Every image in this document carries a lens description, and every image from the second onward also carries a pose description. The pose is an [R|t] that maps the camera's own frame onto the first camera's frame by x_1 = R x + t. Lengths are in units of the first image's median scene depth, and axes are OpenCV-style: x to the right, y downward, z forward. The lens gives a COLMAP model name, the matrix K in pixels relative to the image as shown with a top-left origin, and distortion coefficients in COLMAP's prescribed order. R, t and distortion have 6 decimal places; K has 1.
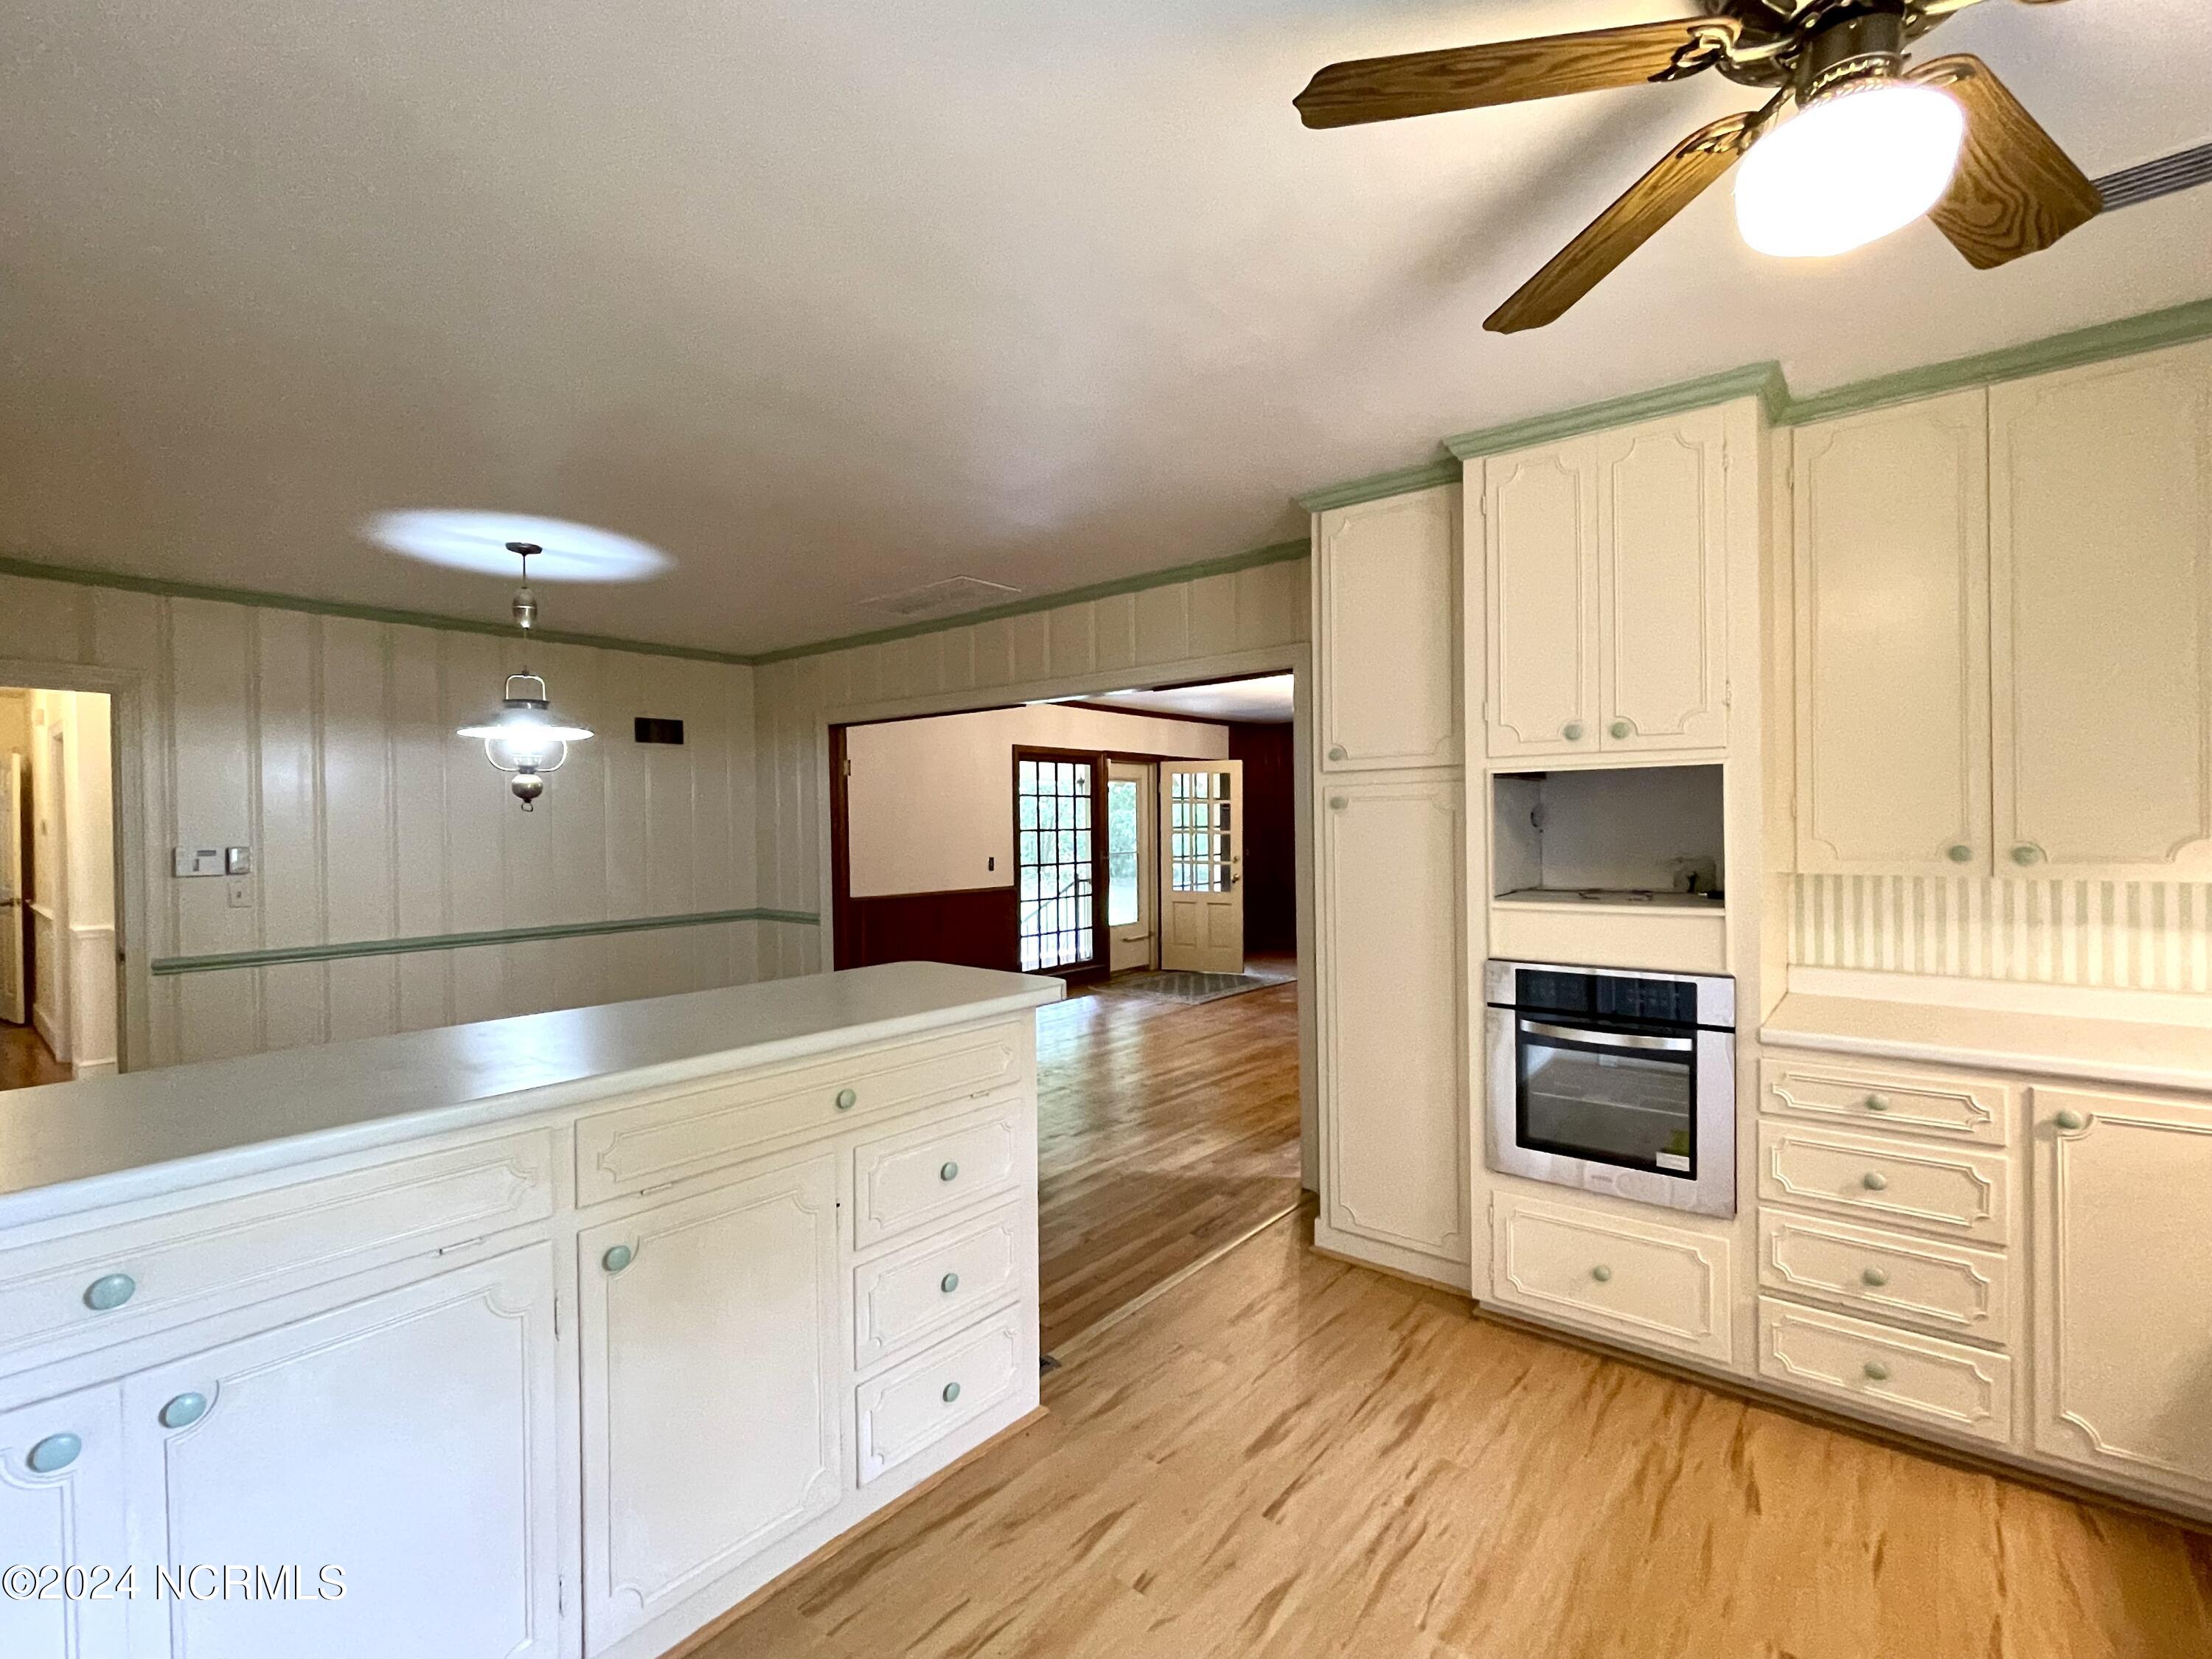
lens RADIAL K [[990.0, 0, 1105.3], [0, 990.0, 828.8], [0, 0, 1]] dist [-0.006413, 0.000406]
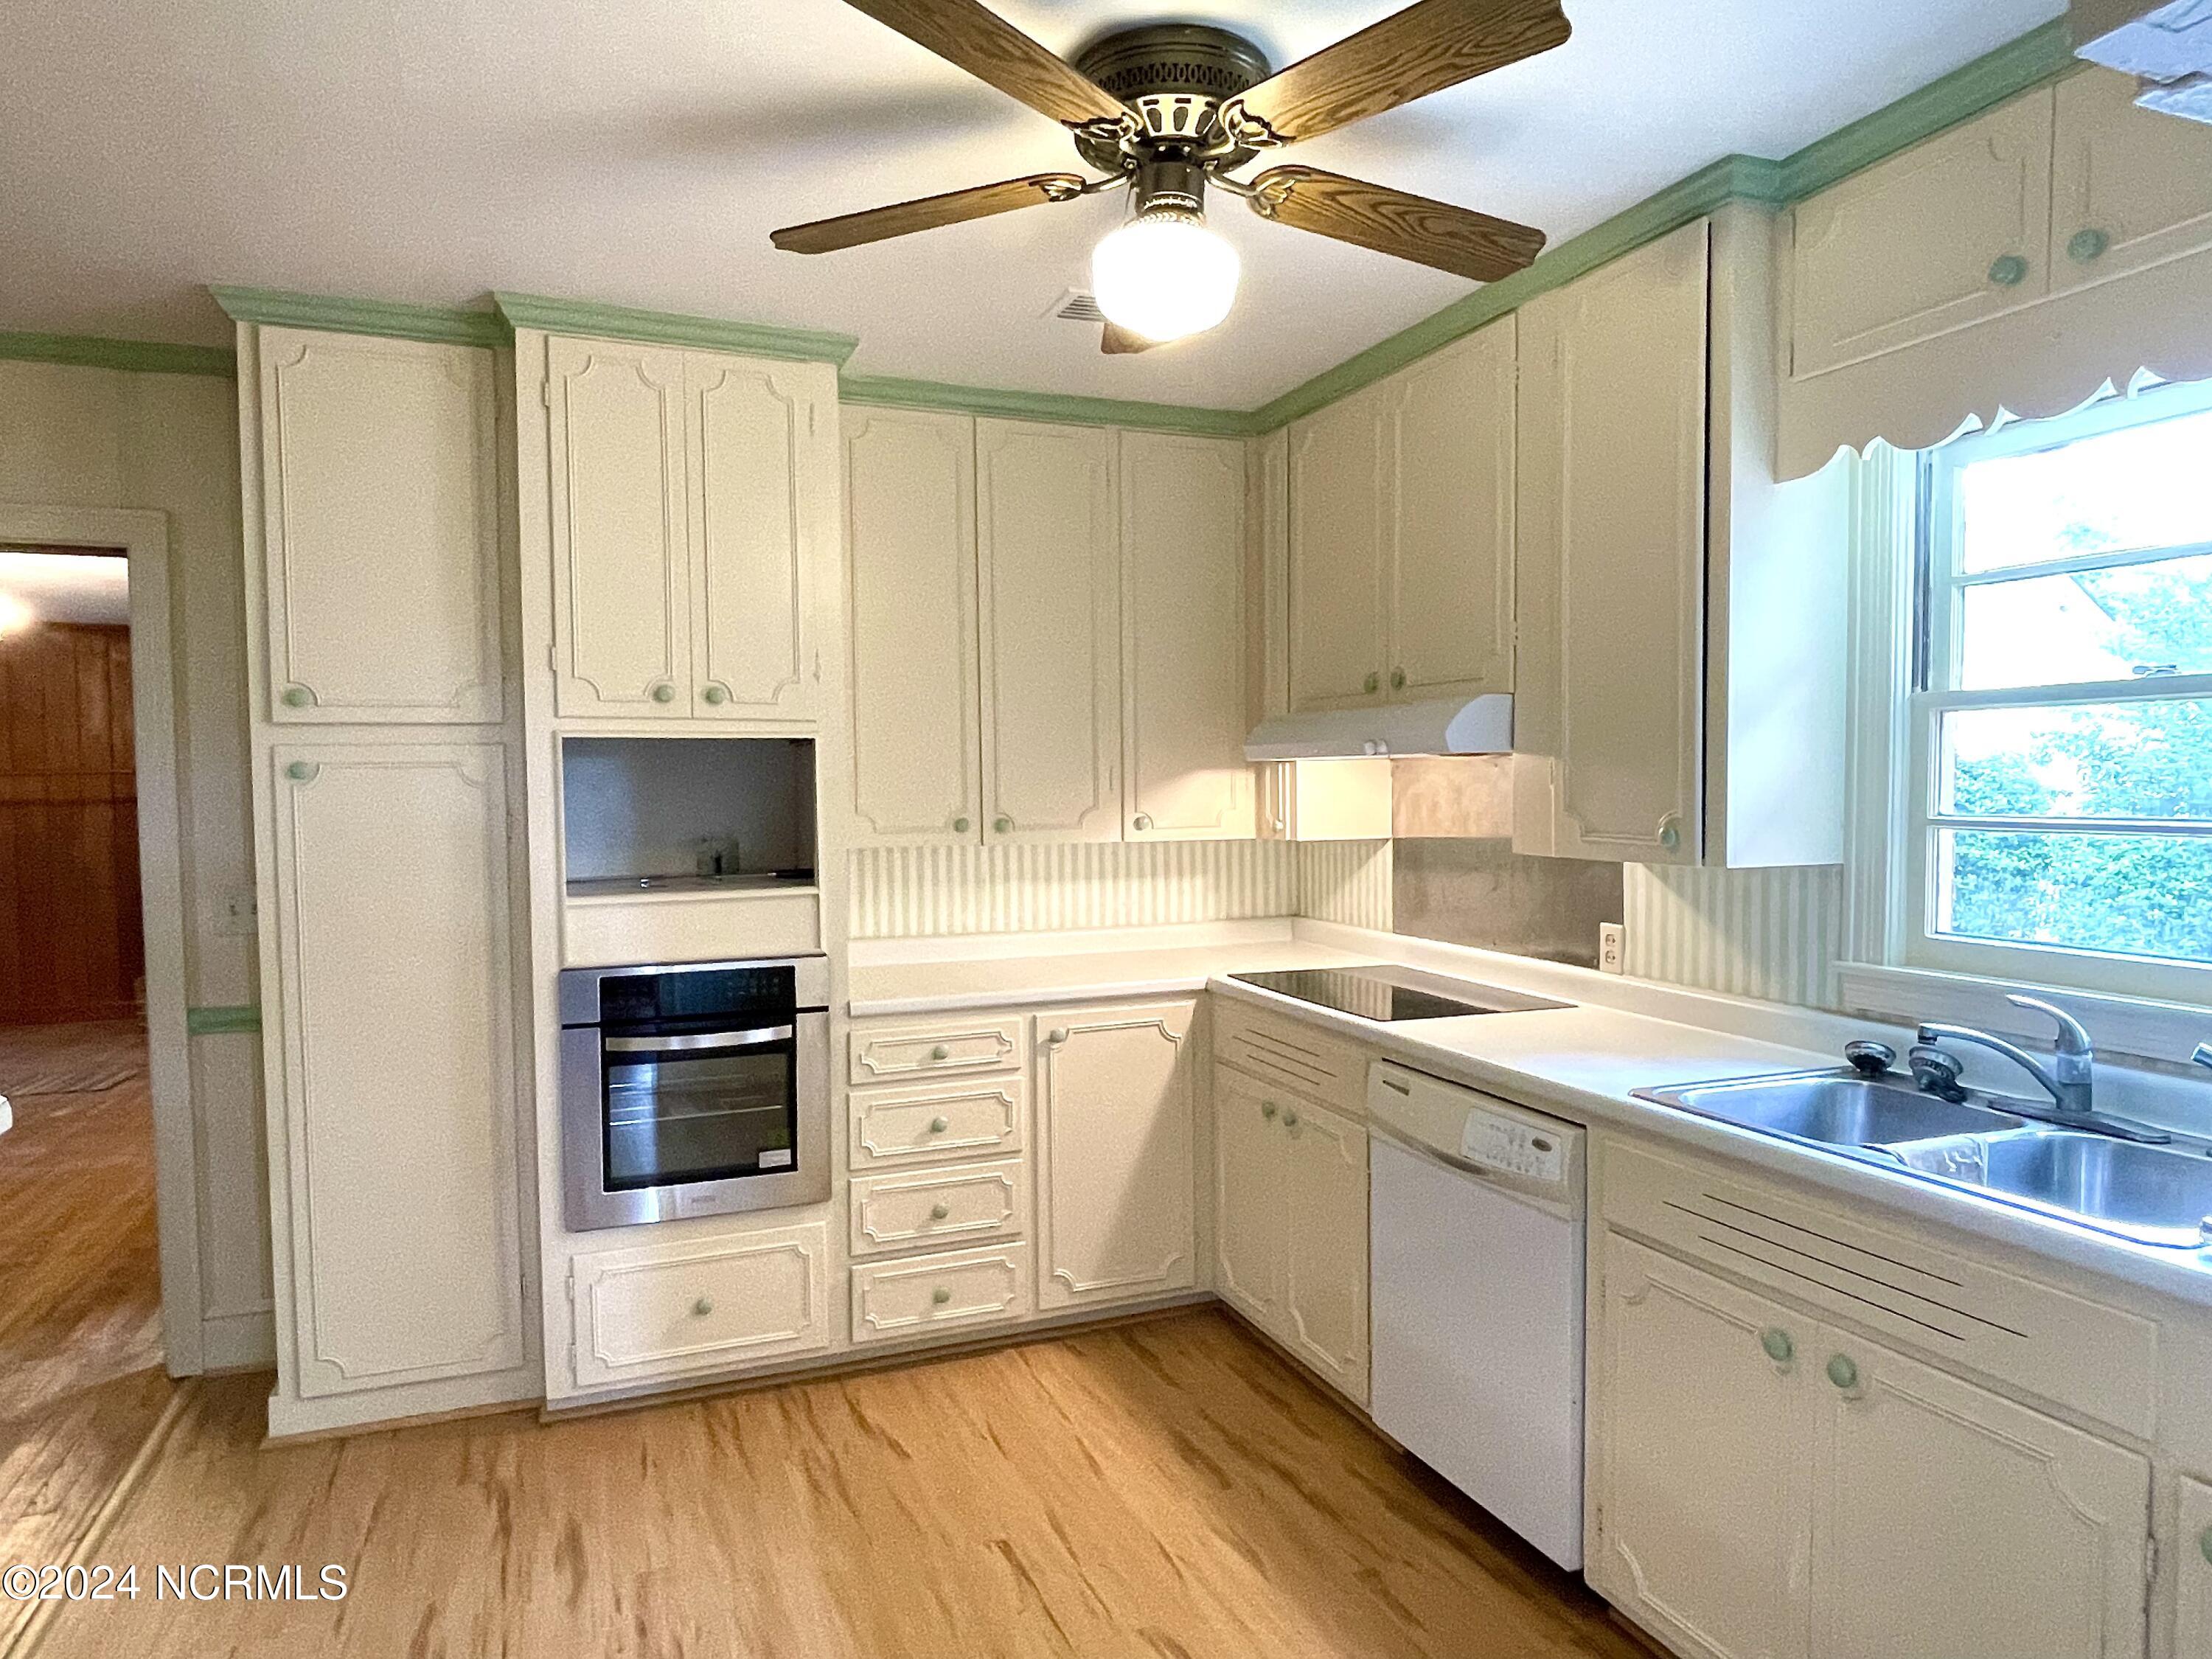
lens RADIAL K [[1326.6, 0, 1093.6], [0, 1326.6, 837.8], [0, 0, 1]] dist [-0.004172, -0.008717]
pose [[0.480840, -0.028416, 0.876348, -0.365238], [0.009055, 0.999582, 0.027443, -0.000398], [-0.876762, -0.005260, 0.480896, 0.122020]]
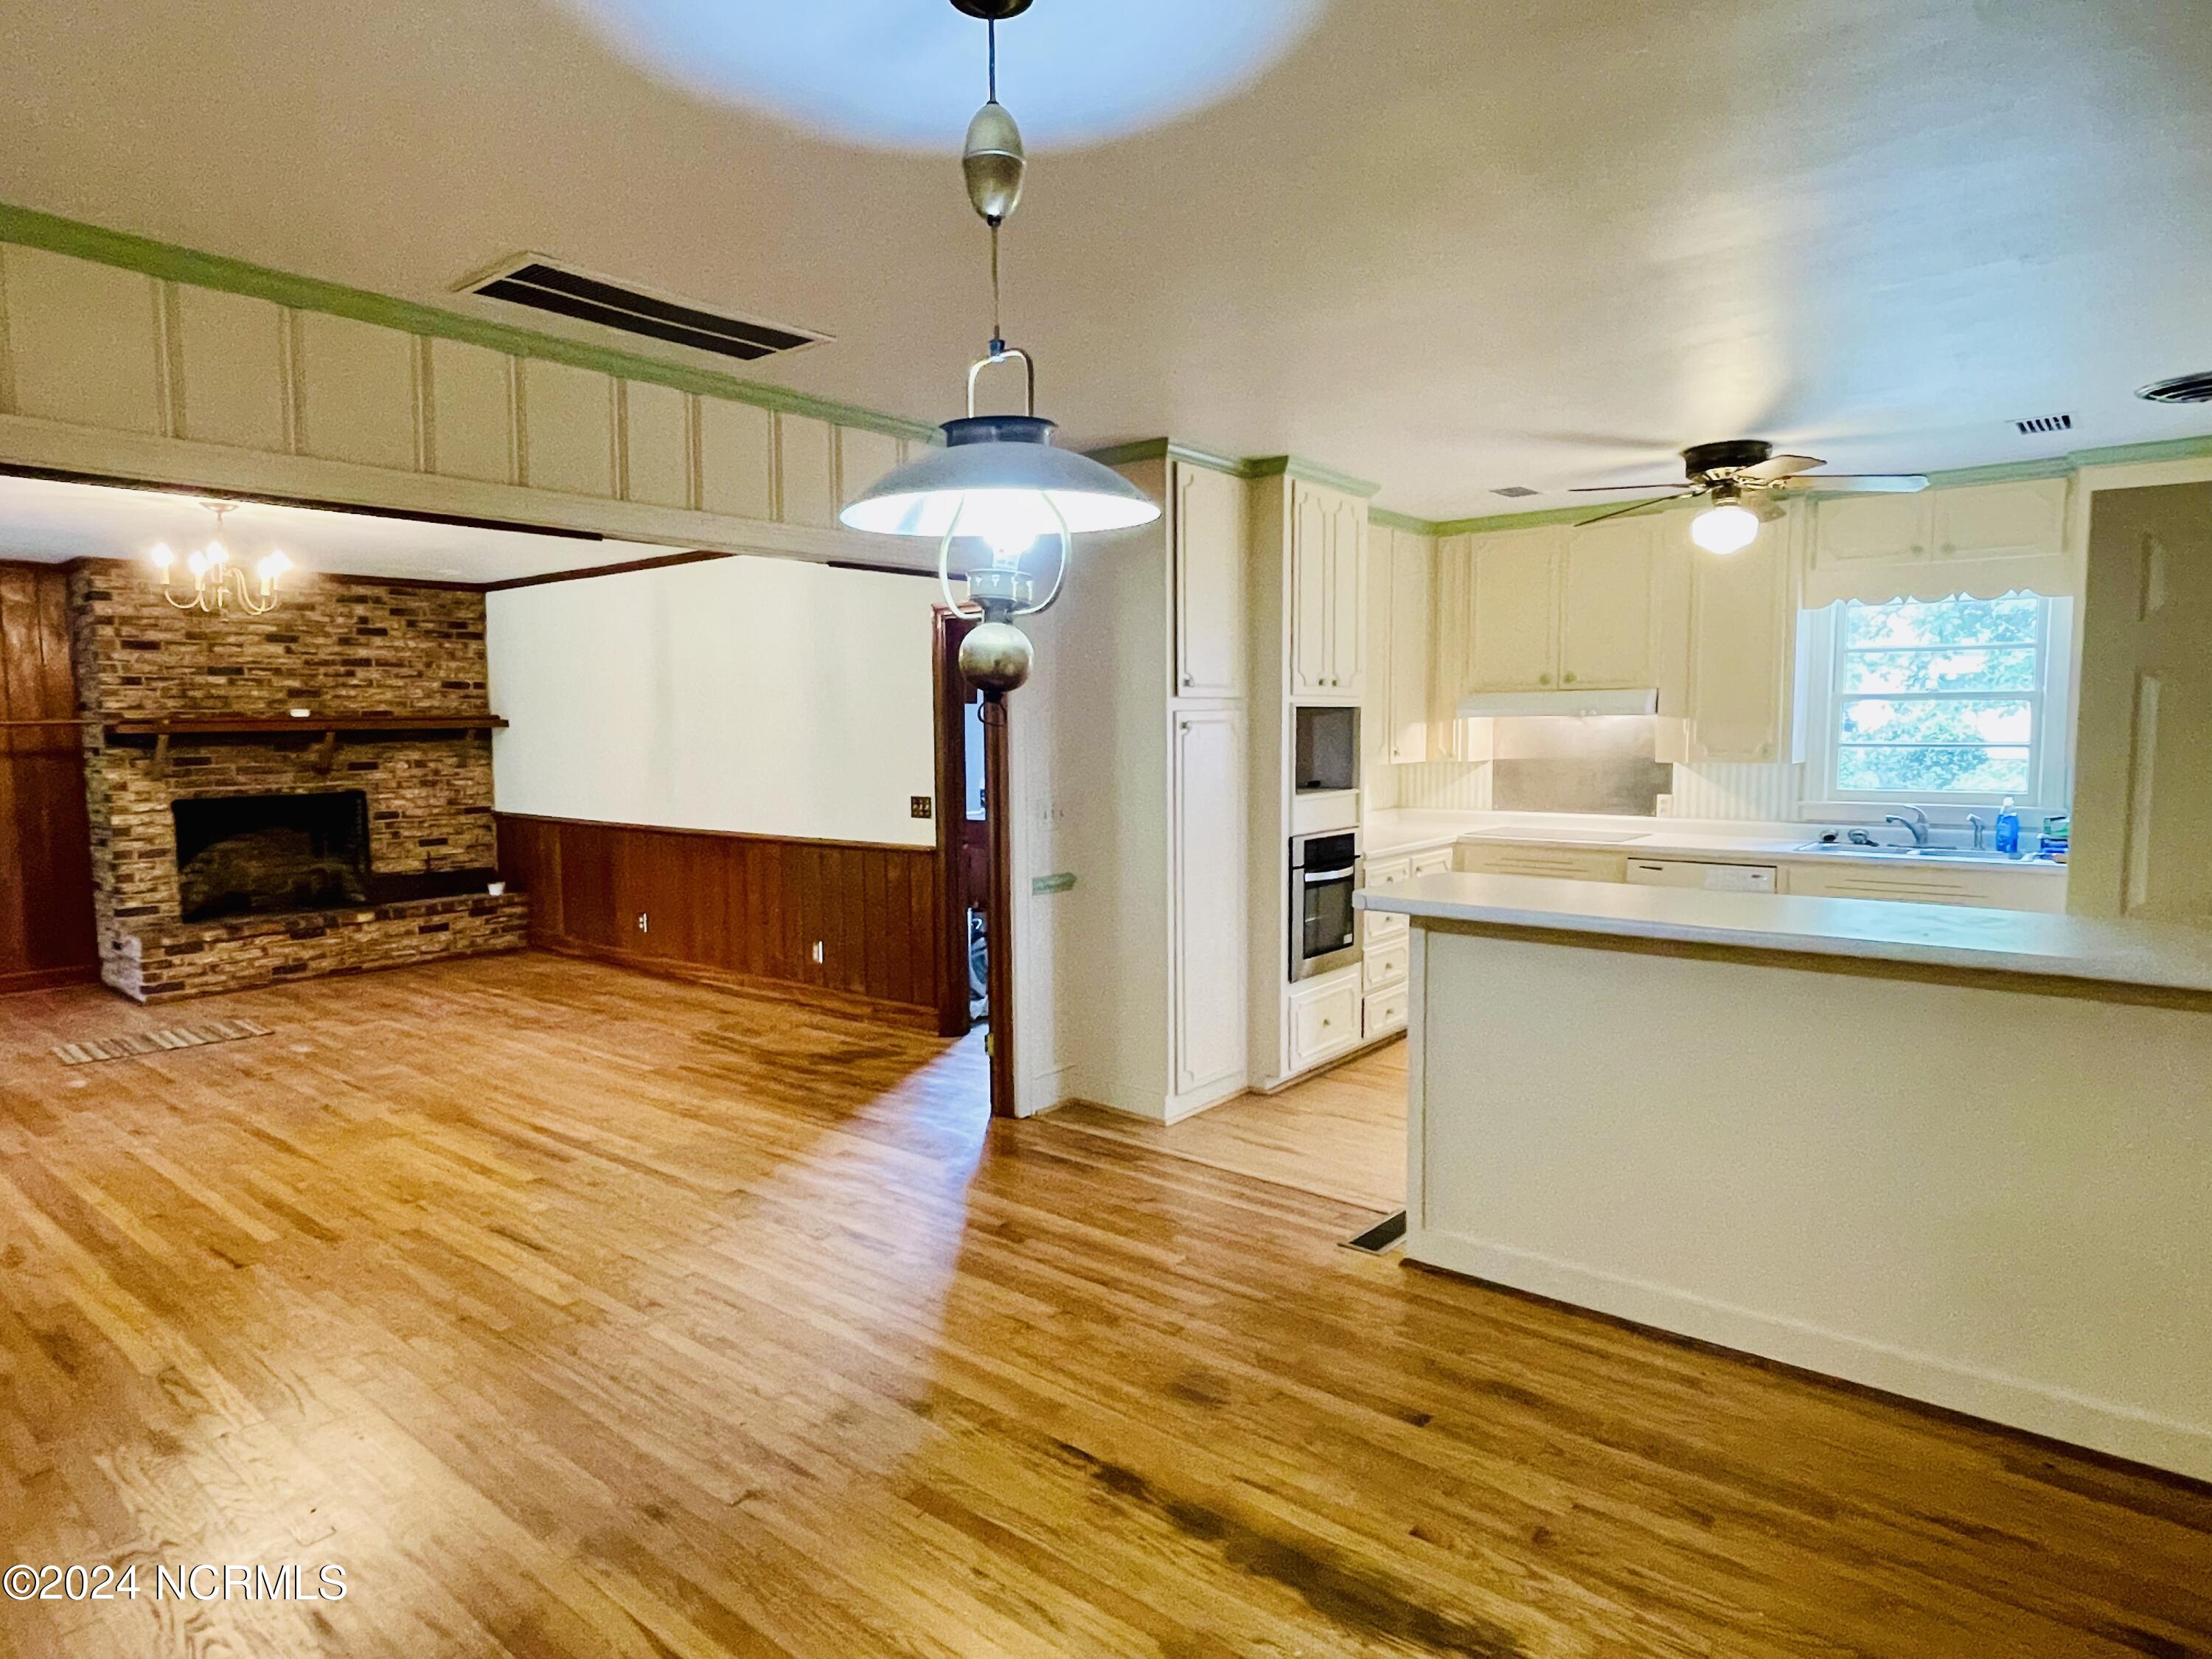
lens RADIAL K [[1276.7, 0, 1111.0], [0, 1276.7, 834.6], [0, 0, 1]] dist [0.005104, -0.000937]
pose [[-0.014204, -0.074931, 0.997088, -1.547315], [0.016987, 0.997026, 0.075169, -0.014129], [-0.999755, 0.018005, -0.012889, 1.380402]]
